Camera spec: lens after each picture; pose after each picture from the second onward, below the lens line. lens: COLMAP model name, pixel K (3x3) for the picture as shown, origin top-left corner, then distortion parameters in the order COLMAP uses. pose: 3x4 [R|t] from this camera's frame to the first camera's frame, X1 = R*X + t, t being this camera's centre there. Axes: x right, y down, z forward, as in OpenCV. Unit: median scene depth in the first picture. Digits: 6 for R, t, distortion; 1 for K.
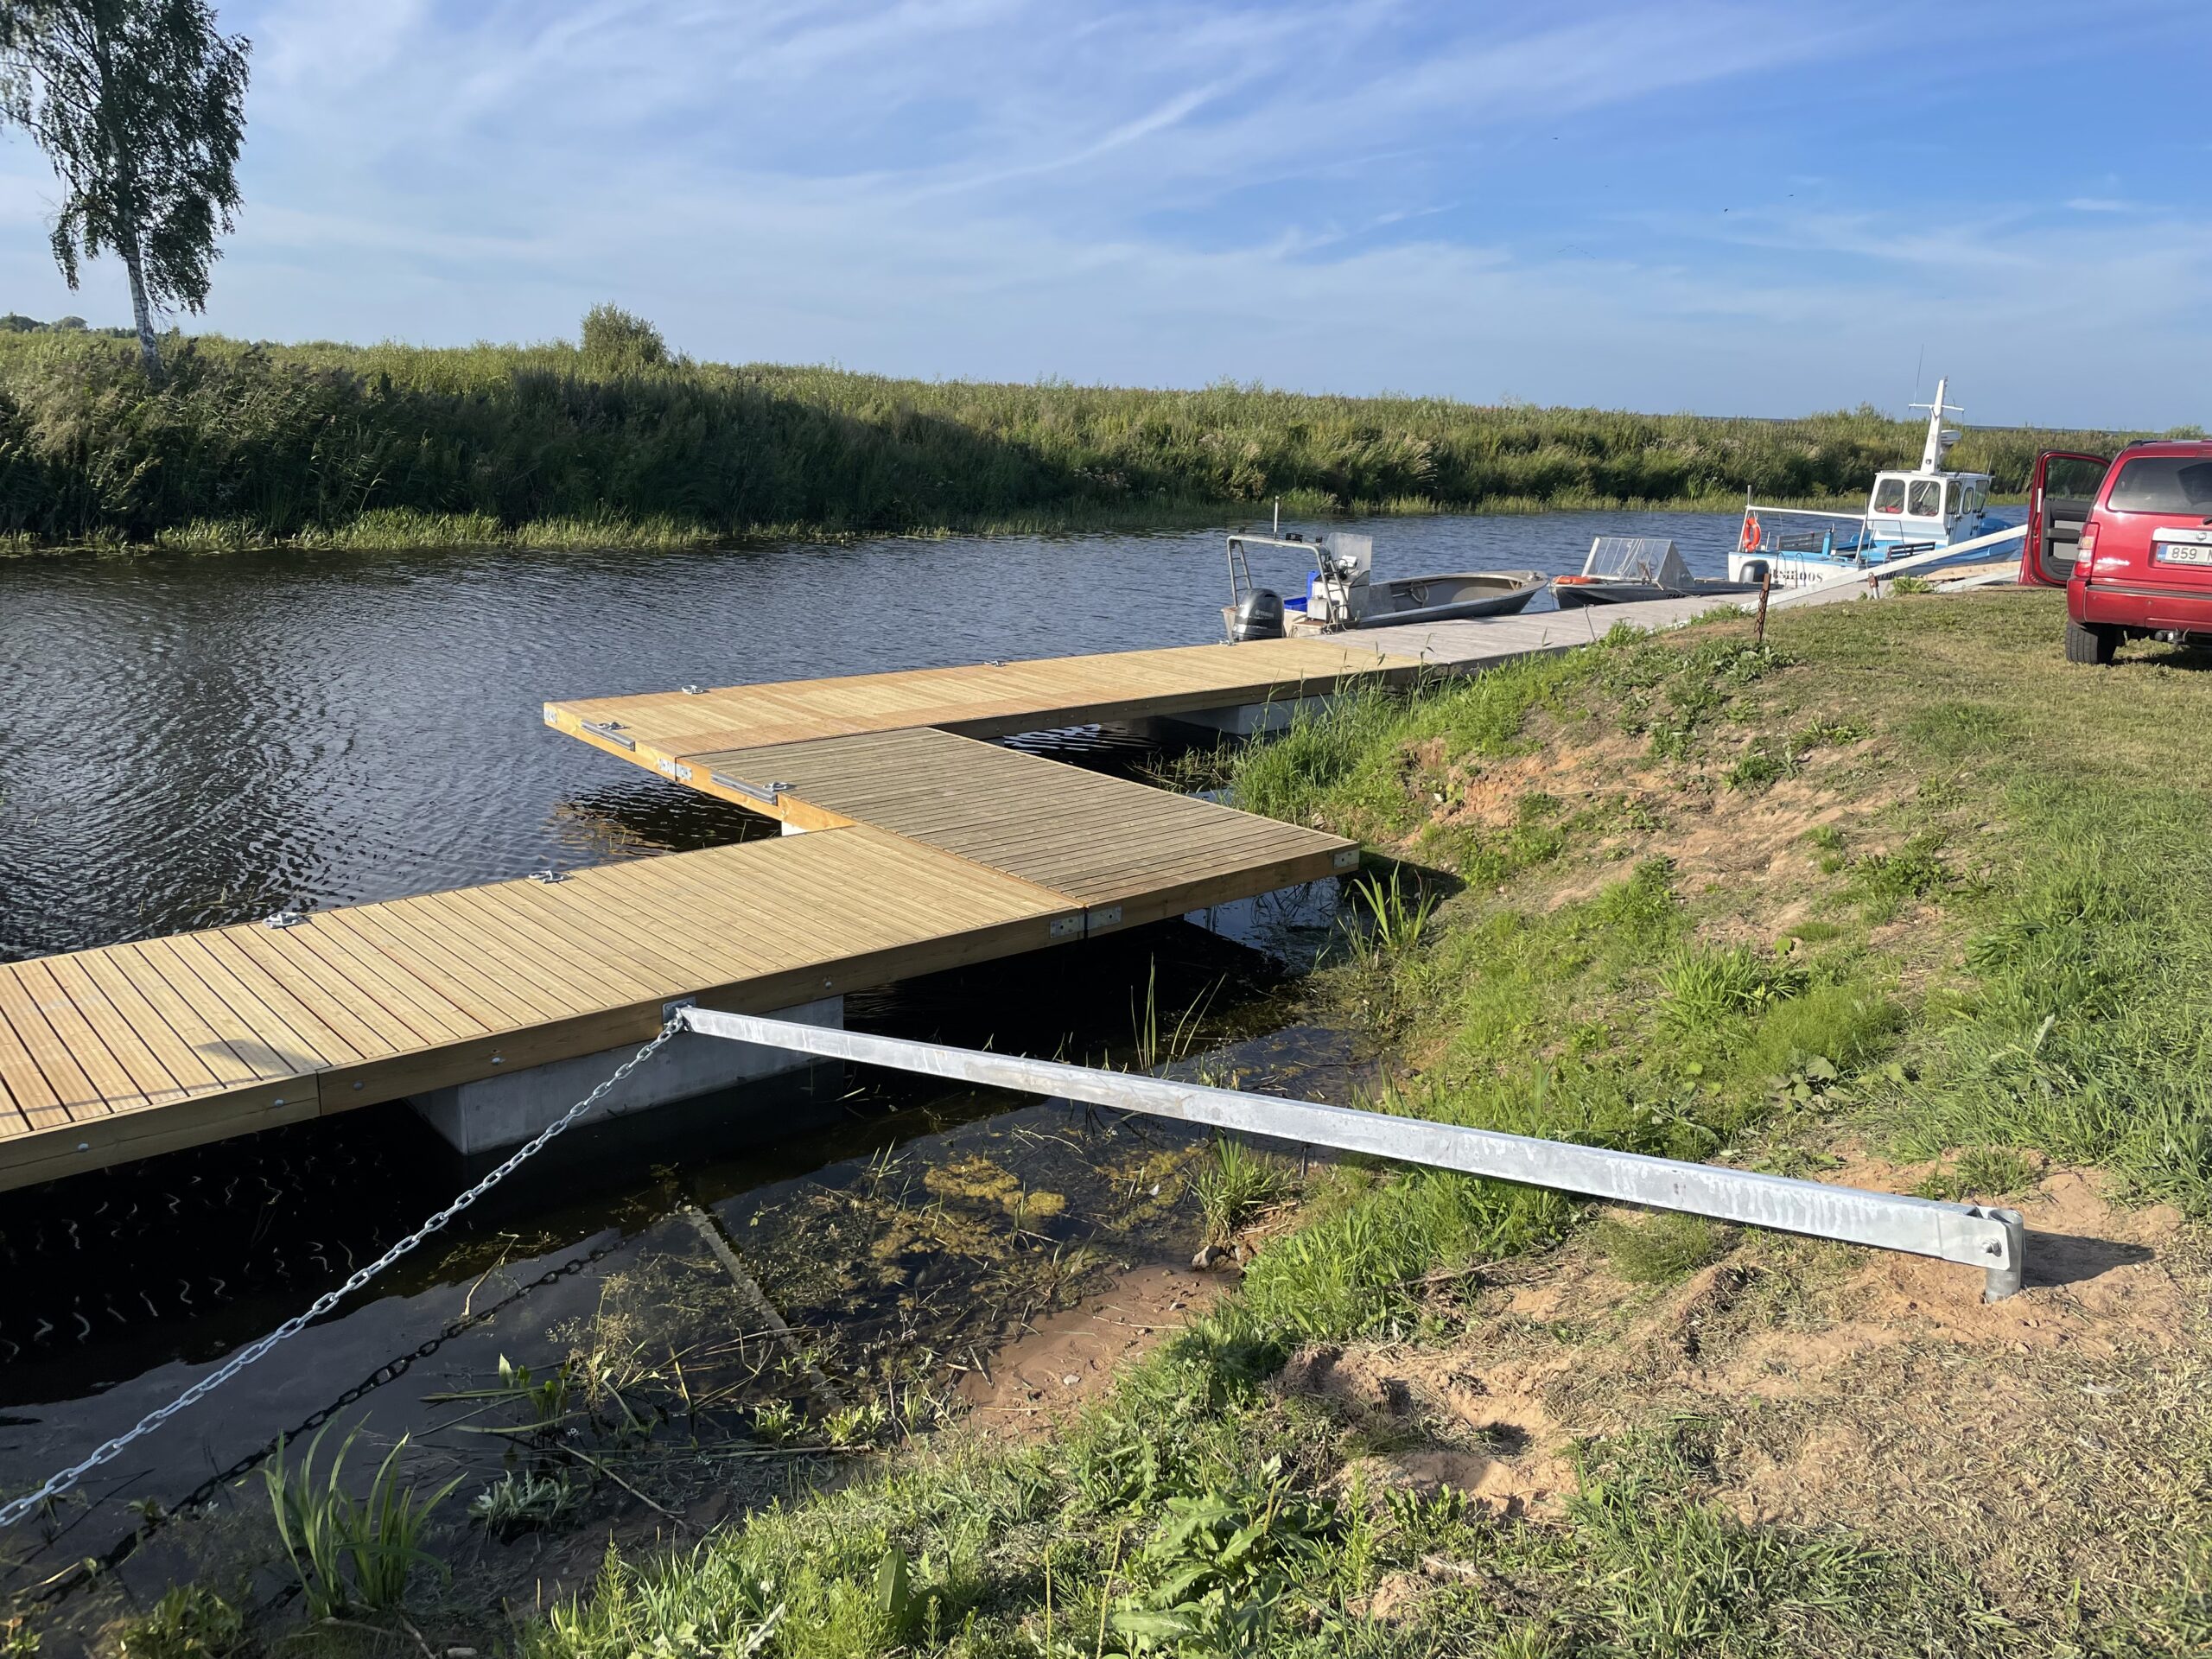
lens RADIAL K [[1669.6, 0, 1096.2], [0, 1669.6, 809.8], [0, 0, 1]] dist [0.059226, -0.064388]
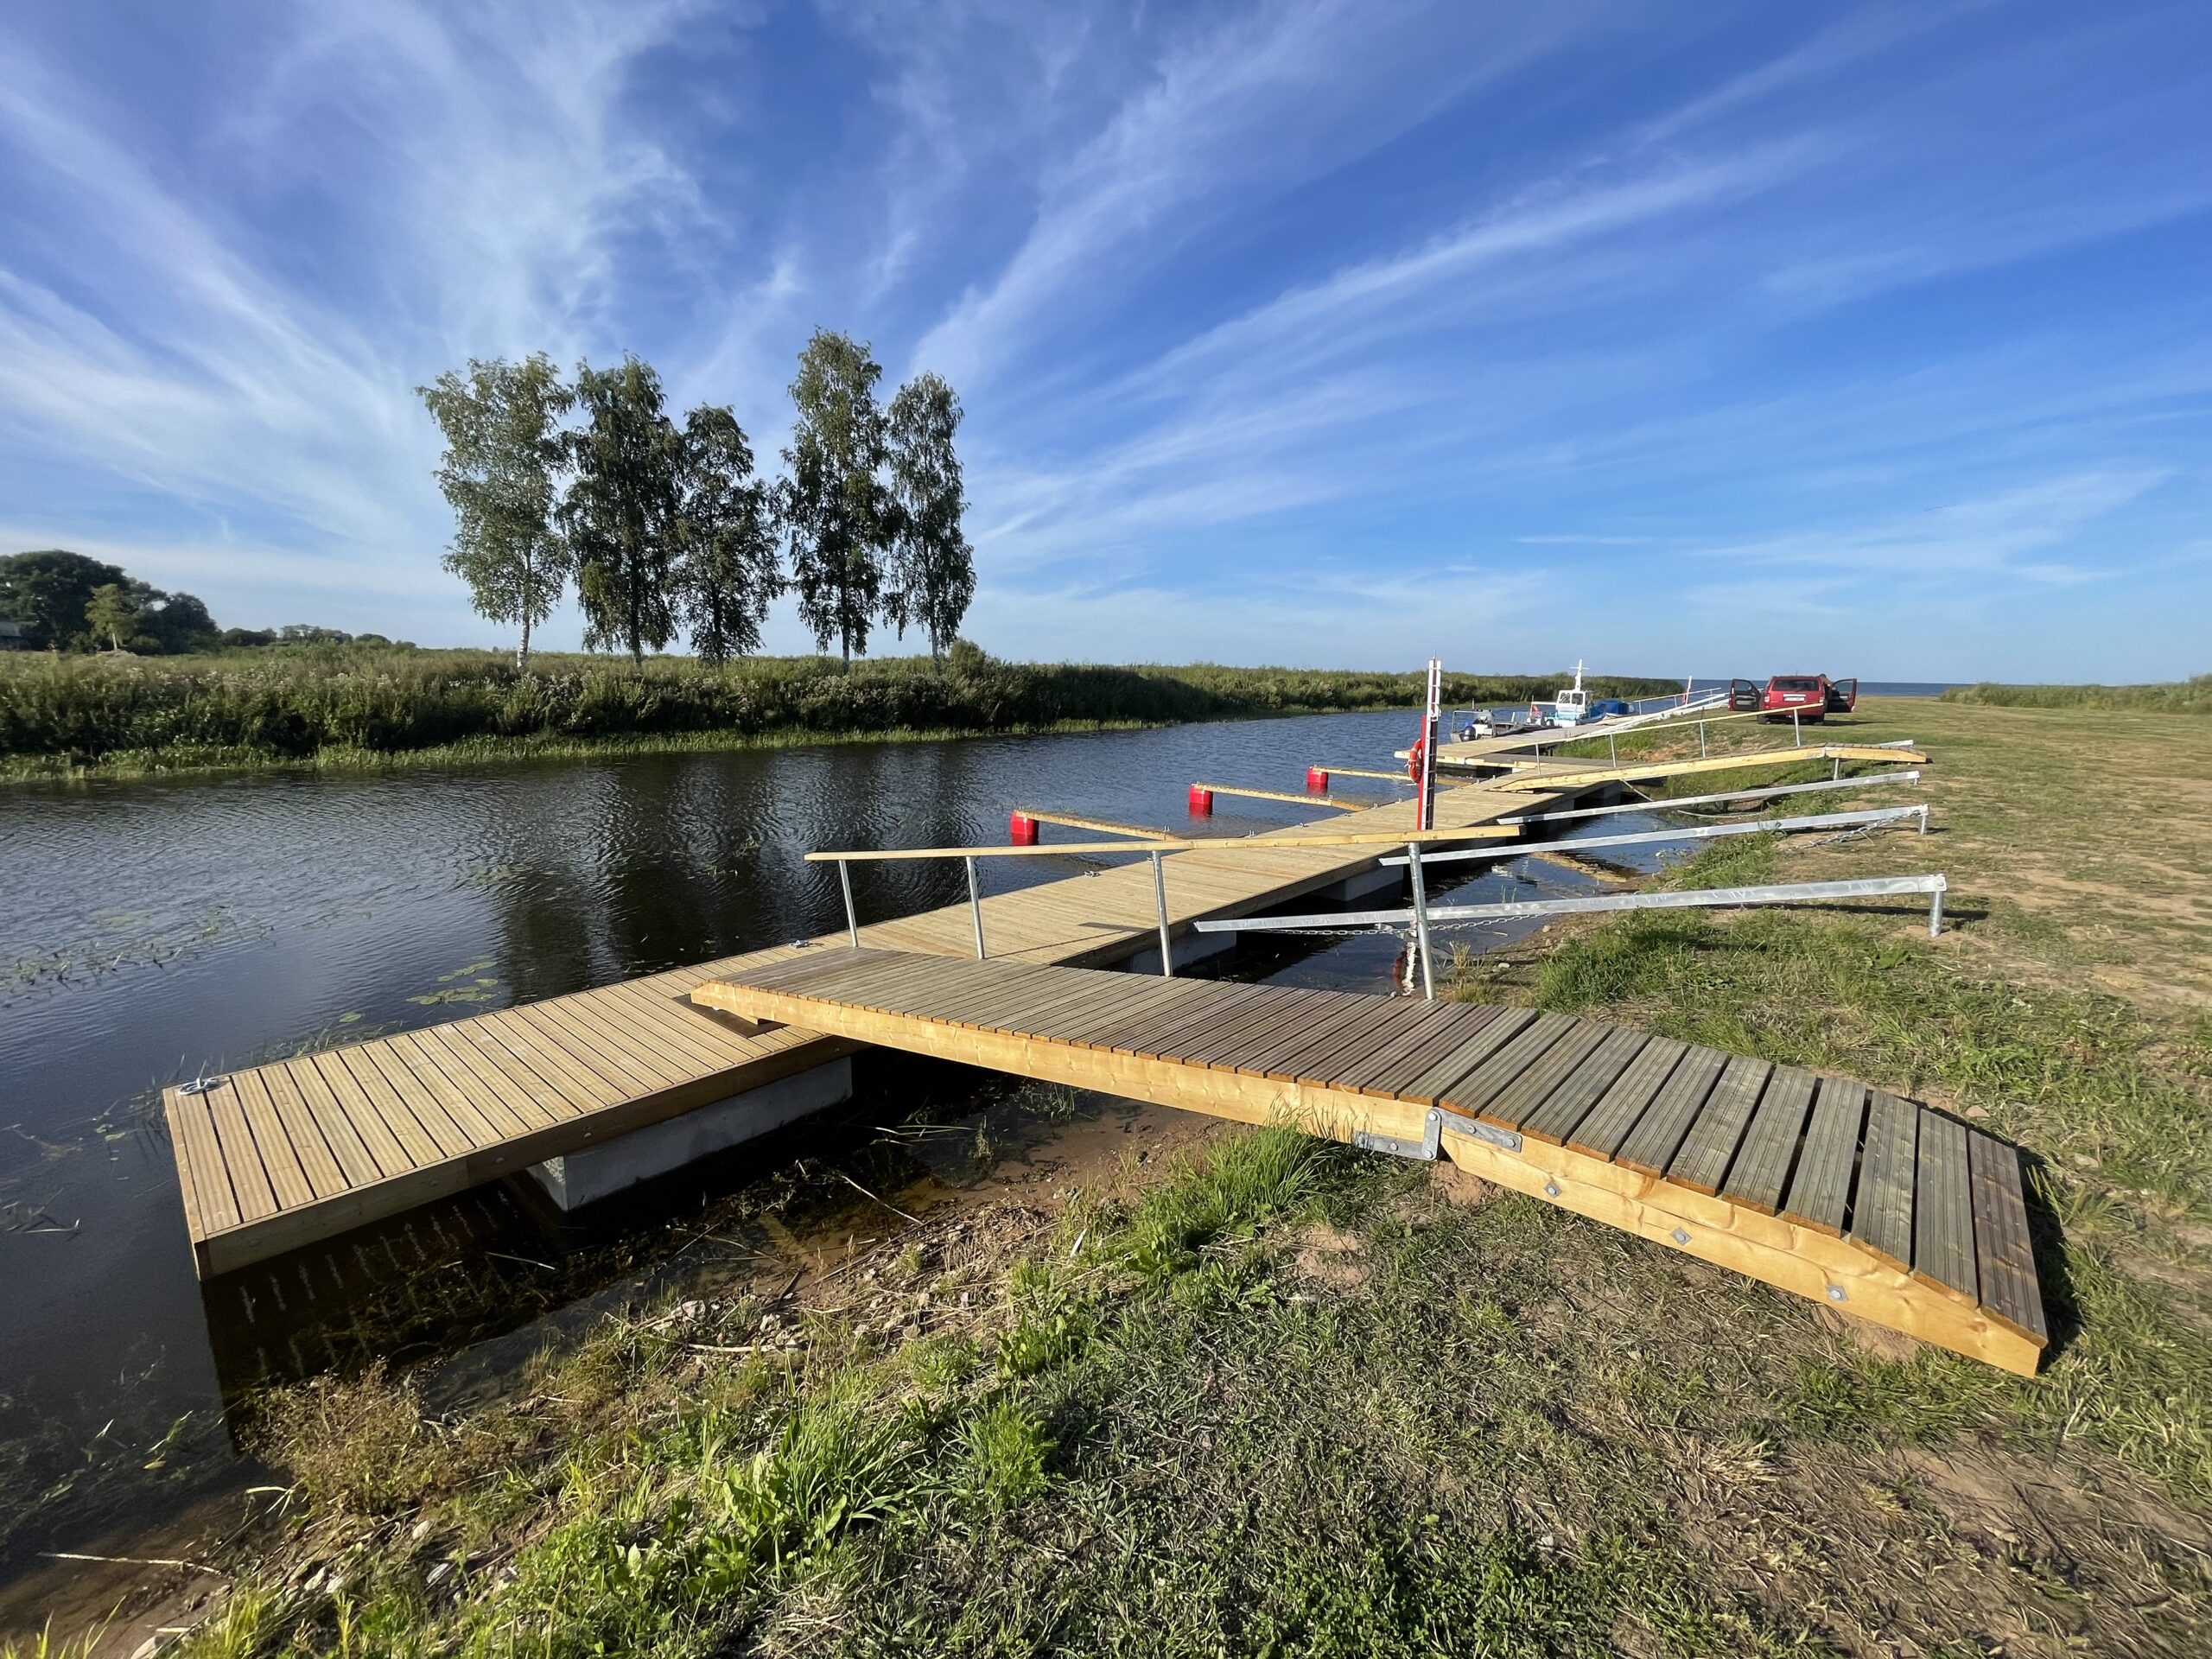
lens RADIAL K [[884.6, 0, 1087.8], [0, 884.6, 848.1], [0, 0, 1]] dist [-0.001956, -0.000937]
pose [[0.991066, -0.049130, 0.123995, -0.597536], [0.054071, 0.997859, -0.036796, 0.092463], [-0.121922, 0.043172, 0.991600, -0.446498]]
